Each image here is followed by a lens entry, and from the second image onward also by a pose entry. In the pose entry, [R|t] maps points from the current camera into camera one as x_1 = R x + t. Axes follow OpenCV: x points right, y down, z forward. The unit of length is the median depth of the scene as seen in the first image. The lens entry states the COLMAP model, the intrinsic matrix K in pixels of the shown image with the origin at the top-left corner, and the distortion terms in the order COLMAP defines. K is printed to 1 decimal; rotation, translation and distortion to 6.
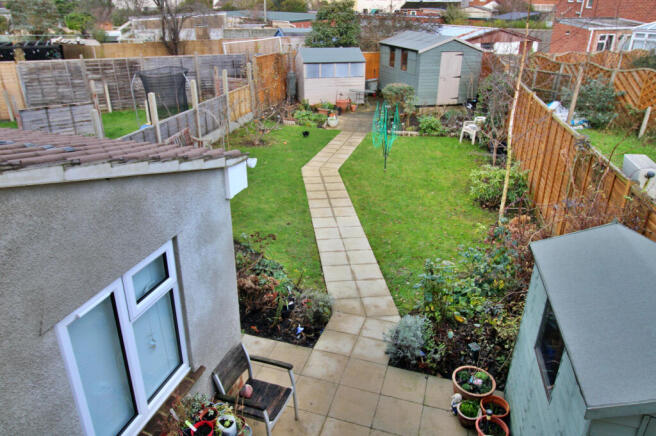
lens RADIAL K [[466.7, 0, 327.0], [0, 466.7, 218.4], [0, 0, 1]] dist [-0.007283, -0.001439]
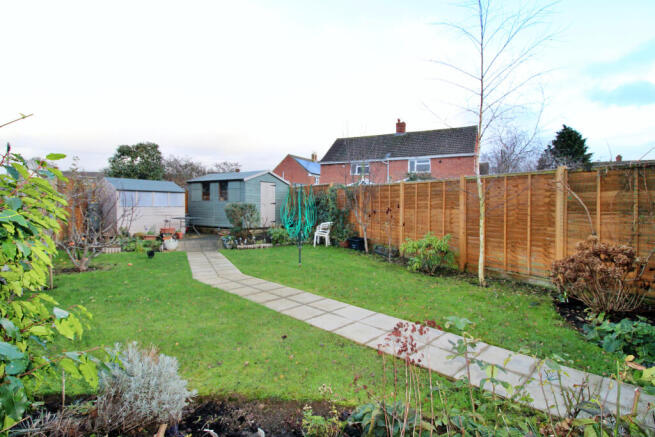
lens RADIAL K [[337.1, 0, 328.4], [0, 337.1, 213.6], [0, 0, 1]] dist [-0.003710, -0.000508]
pose [[0.761733, -0.010442, 0.647807, -0.162180], [0.264741, 0.917603, -0.296508, 0.005035], [-0.591333, 0.397361, 0.701733, 0.340668]]
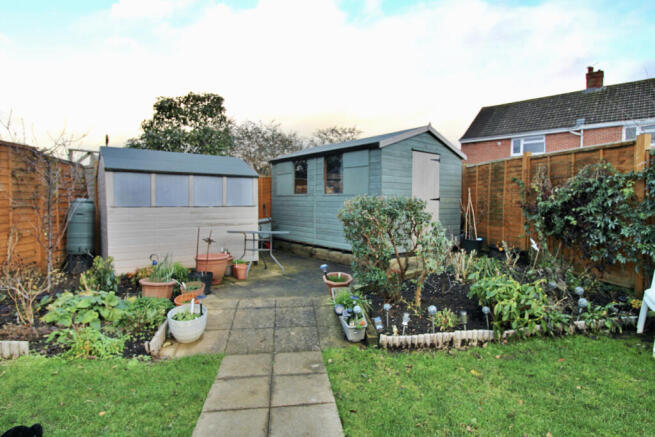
lens RADIAL K [[337.1, 0, 327.7], [0, 337.1, 217.0], [0, 0, 1]] dist [-0.003710, -0.000508]
pose [[0.918750, -0.015299, 0.394544, 0.010342], [0.160871, 0.927053, -0.338663, -0.174221], [-0.360582, 0.374617, 0.854191, 0.724437]]
